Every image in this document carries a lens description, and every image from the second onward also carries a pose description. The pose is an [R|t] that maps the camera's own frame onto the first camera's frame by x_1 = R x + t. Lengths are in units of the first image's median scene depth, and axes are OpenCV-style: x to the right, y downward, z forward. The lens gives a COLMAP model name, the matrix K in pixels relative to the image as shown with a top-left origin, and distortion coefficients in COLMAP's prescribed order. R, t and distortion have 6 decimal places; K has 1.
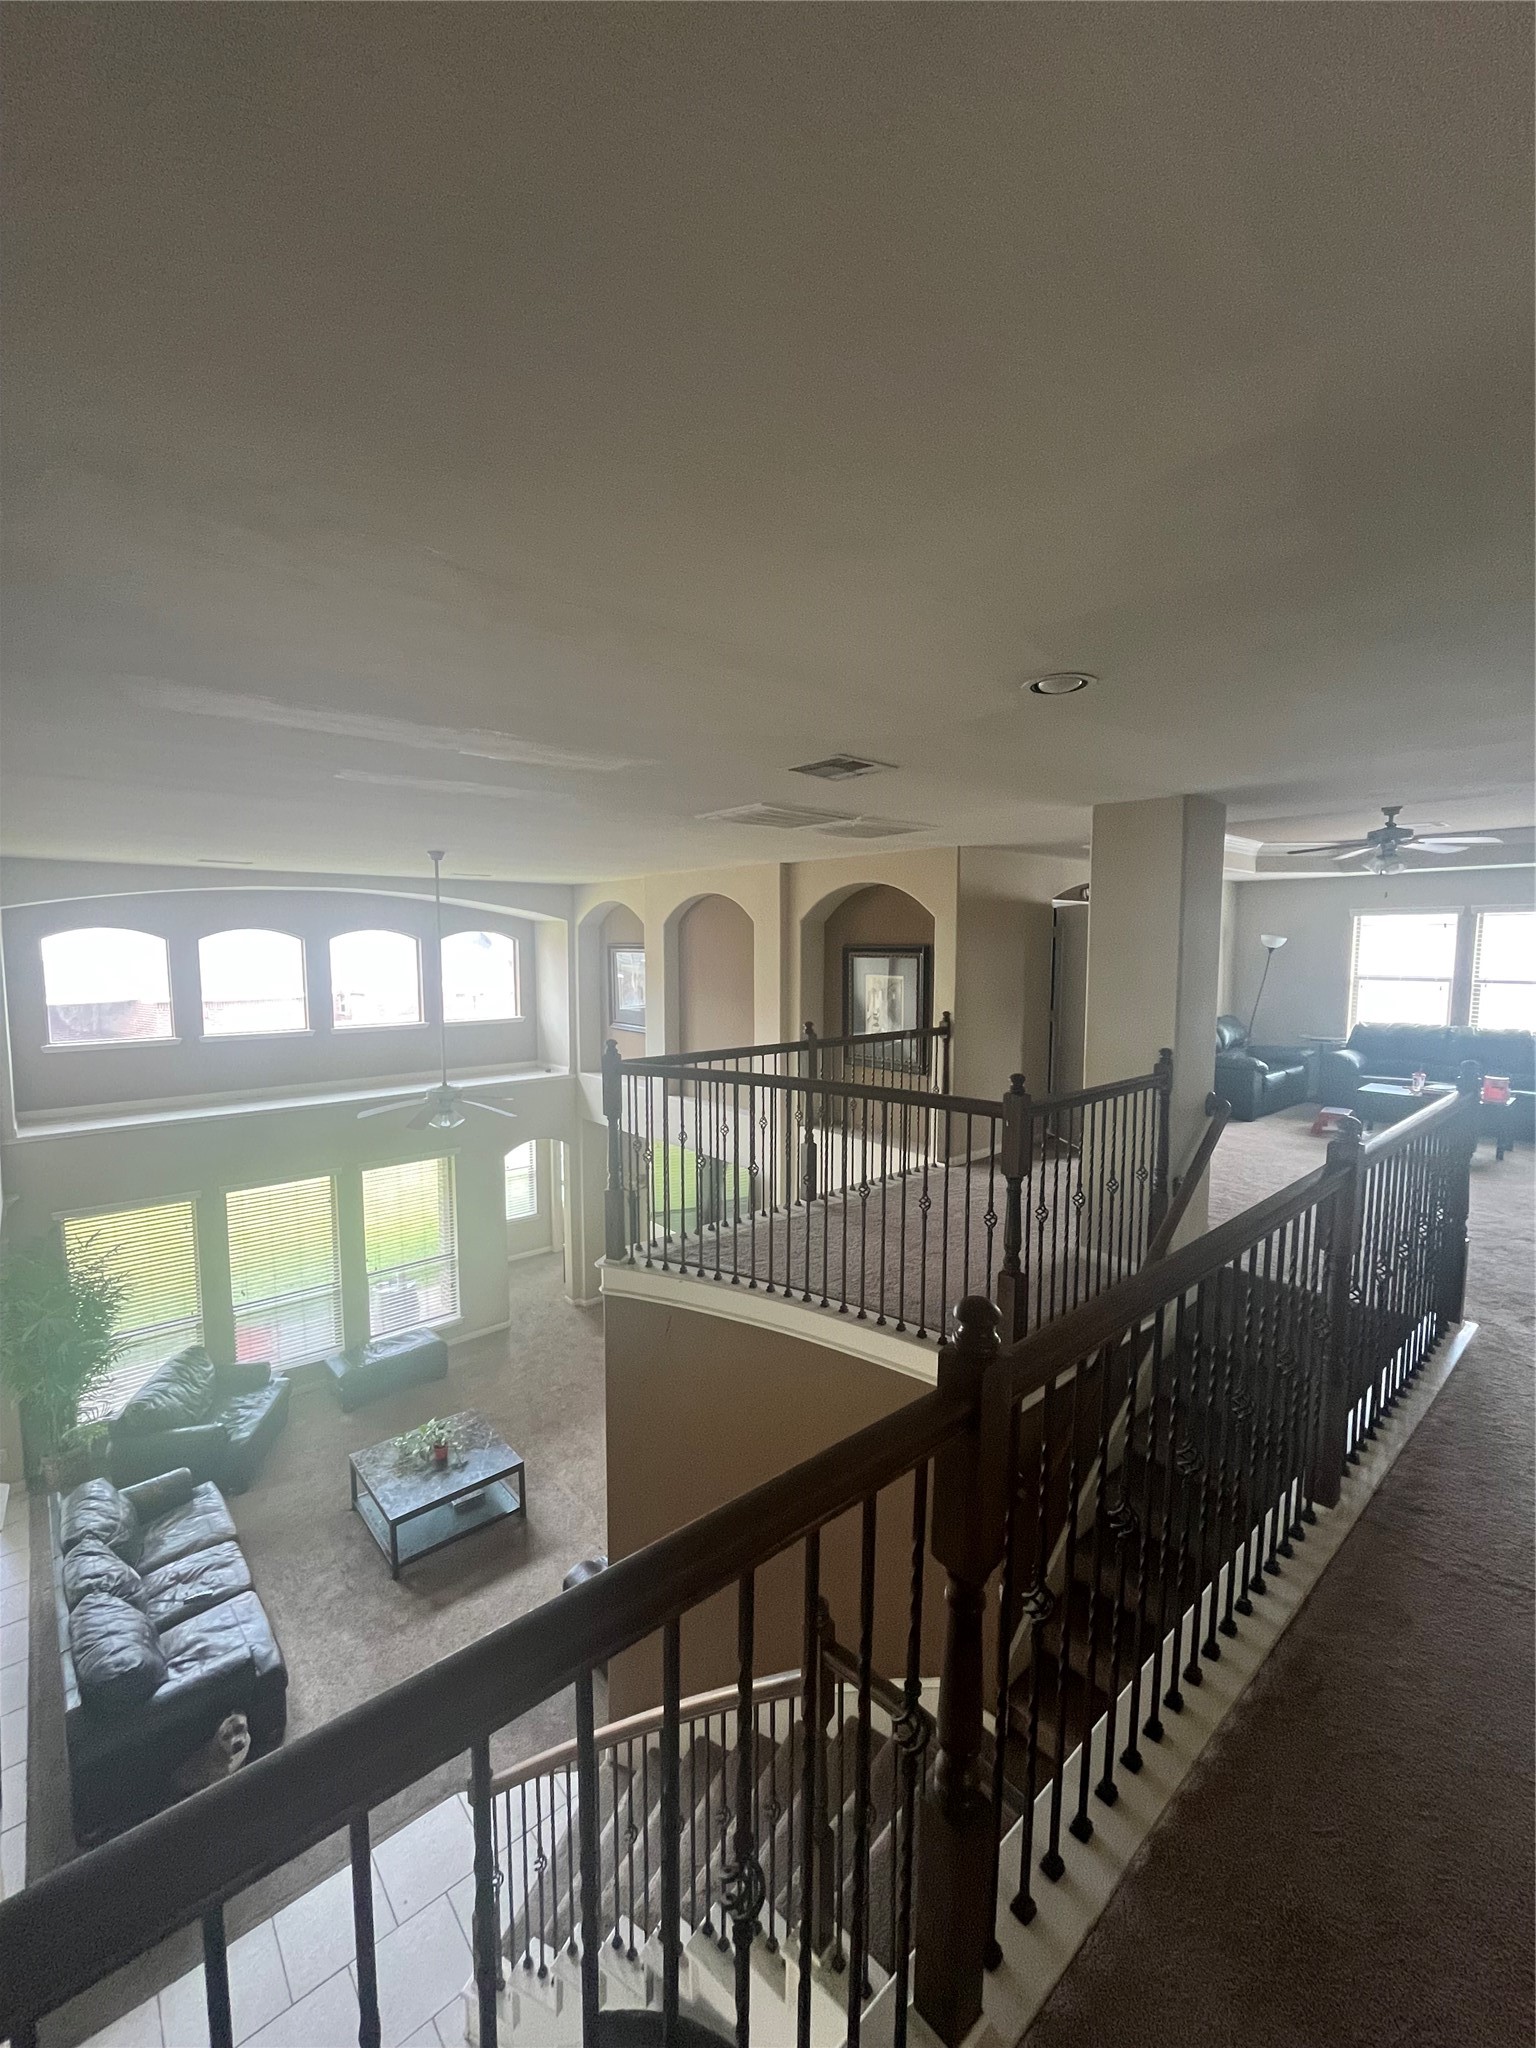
lens RADIAL K [[833.2, 0, 768.0], [0, 833.2, 1024.0], [0, 0, 1]] dist [0.009852, -0.000192]
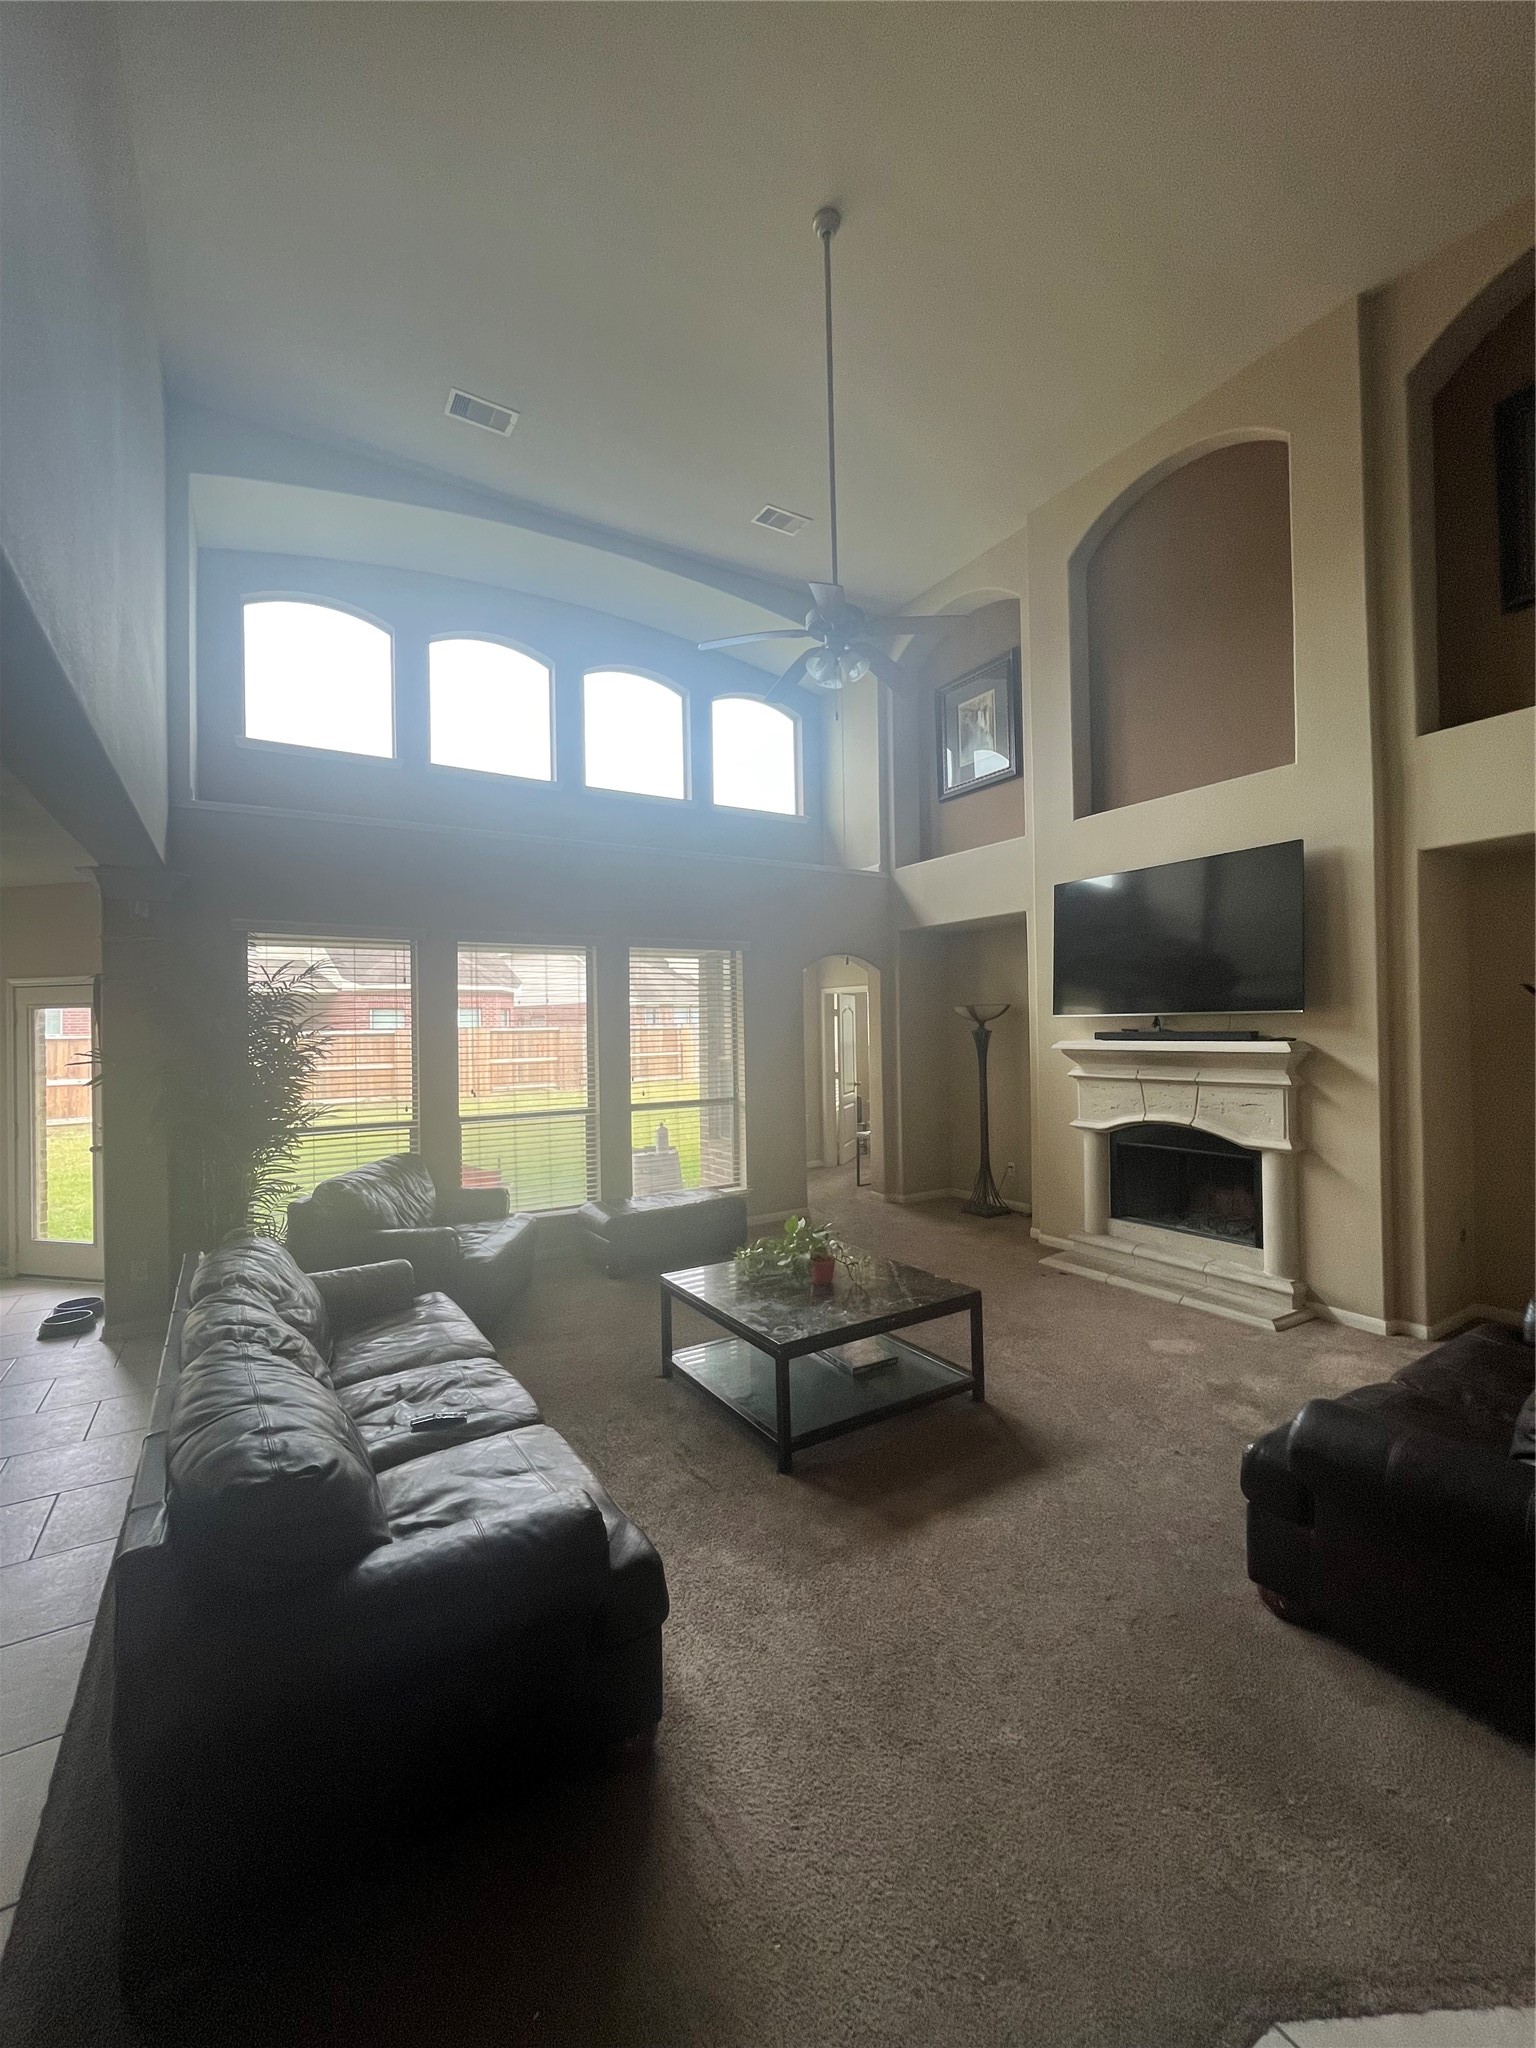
lens RADIAL K [[833.2, 0, 768.0], [0, 833.2, 1024.0], [0, 0, 1]] dist [0.009852, -0.000192]
pose [[0.985378, -0.021476, -0.169026, -0.341039], [0.004847, 0.995157, -0.098182, 0.417021], [0.170316, 0.095927, 0.980709, 0.455746]]
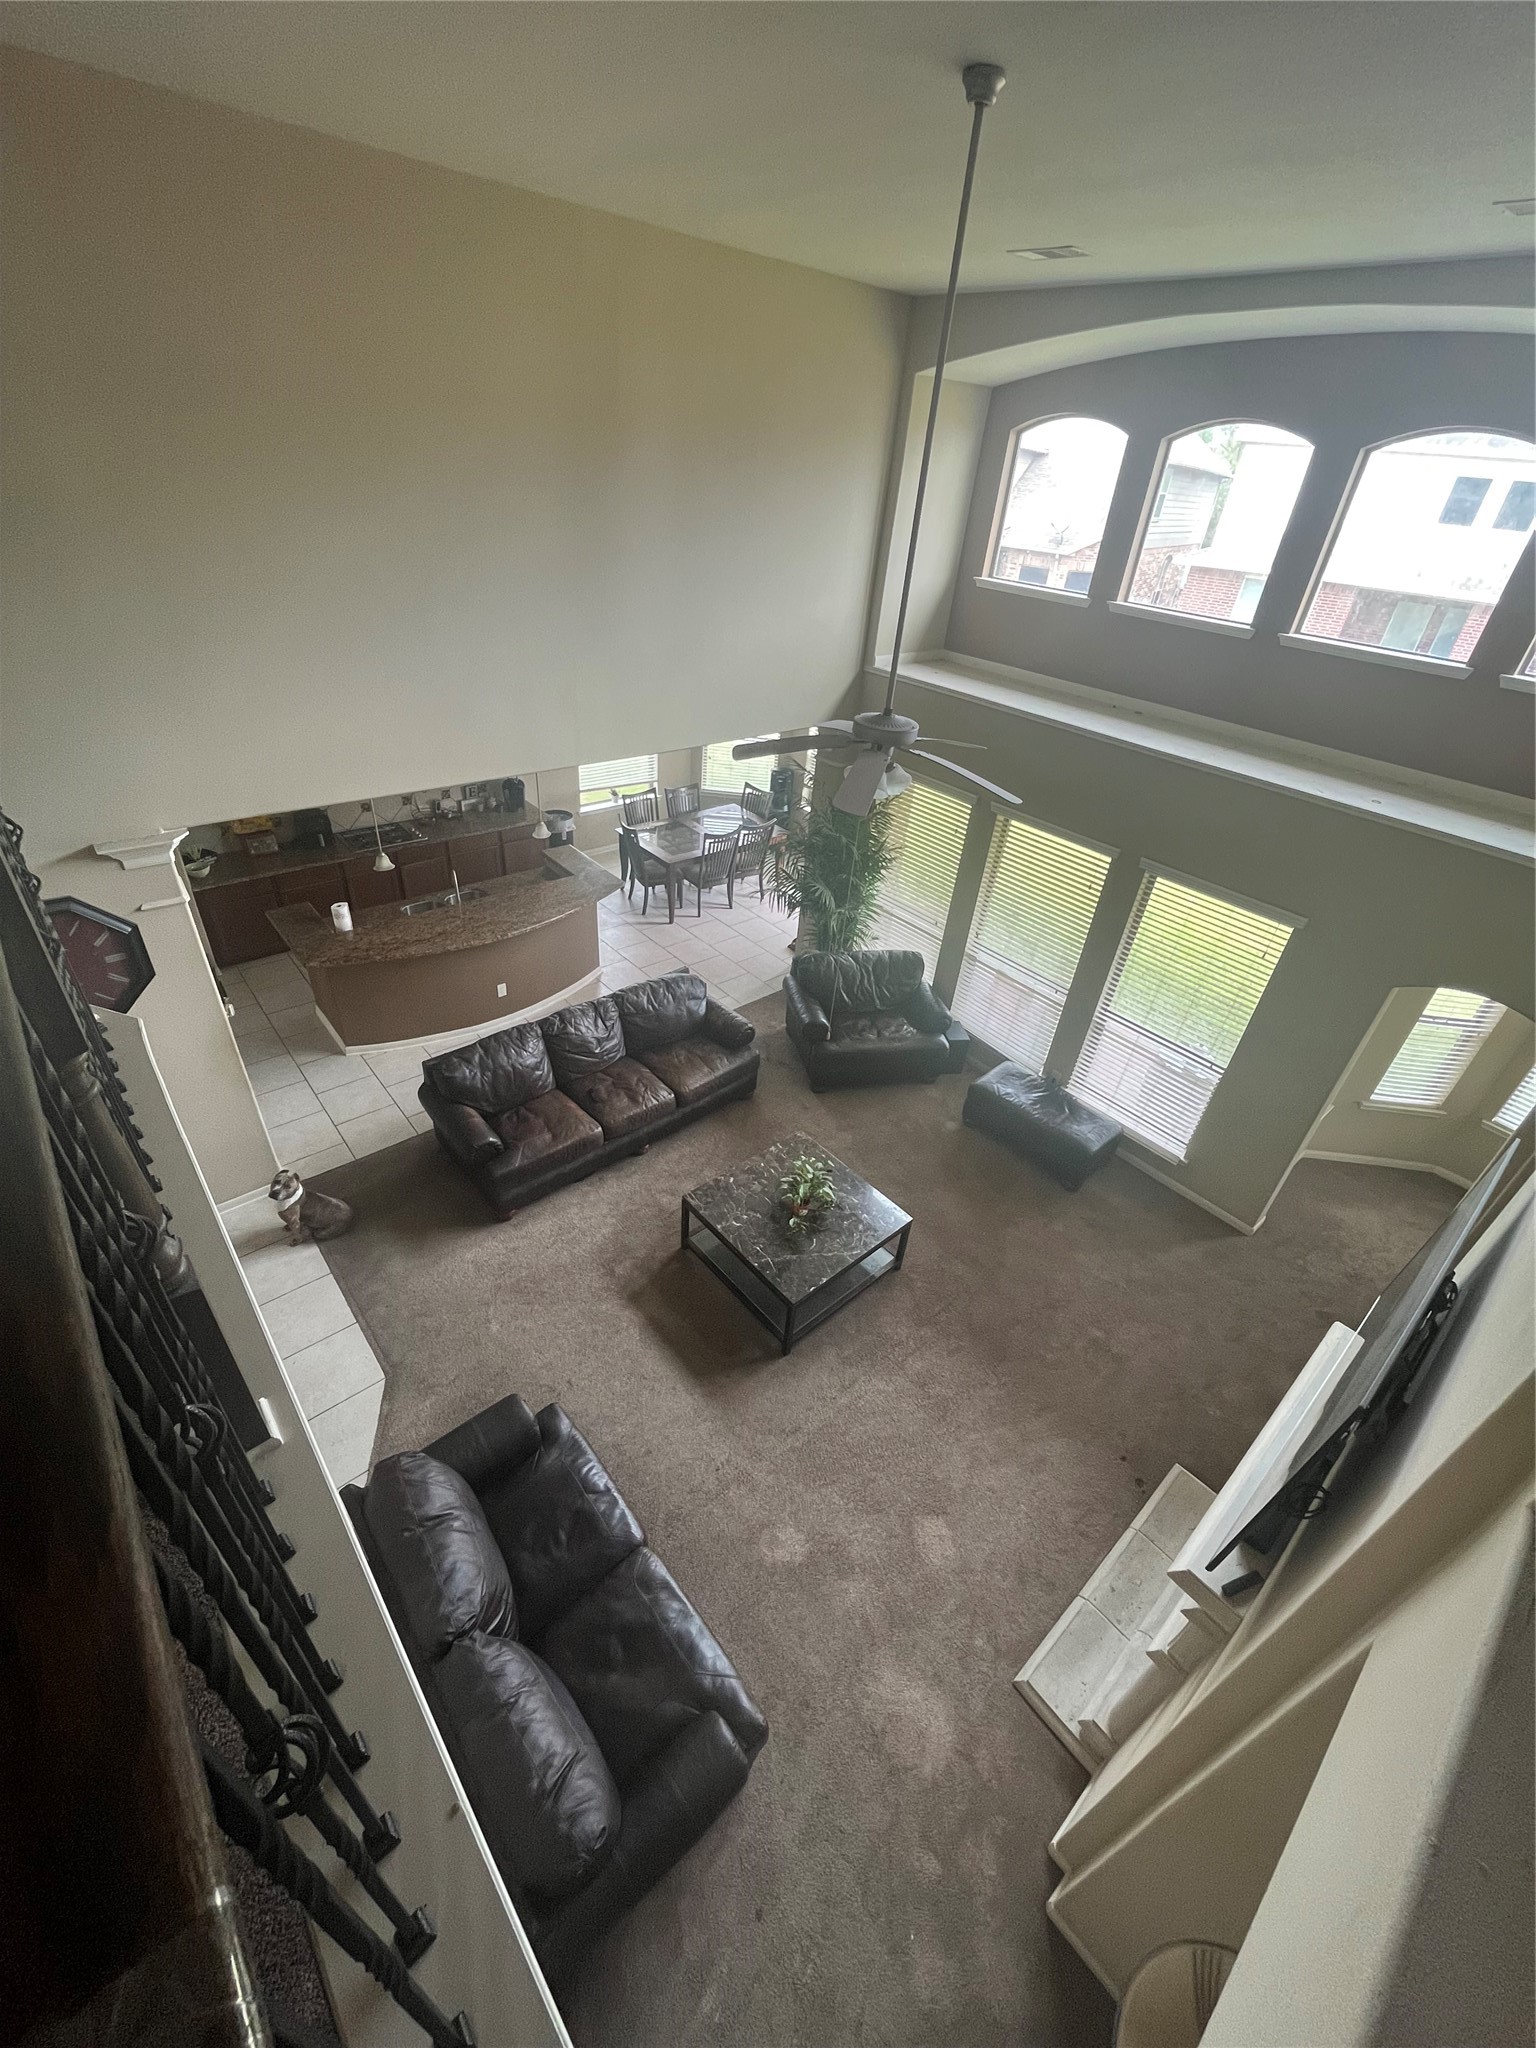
lens RADIAL K [[833.2, 0, 768.0], [0, 833.2, 1024.0], [0, 0, 1]] dist [0.009852, -0.000192]
pose [[-0.008986, 0.552666, -0.833355, 0.159260], [-0.171957, 0.820119, 0.545743, -0.040928], [0.985064, 0.148205, 0.087665, 0.908960]]
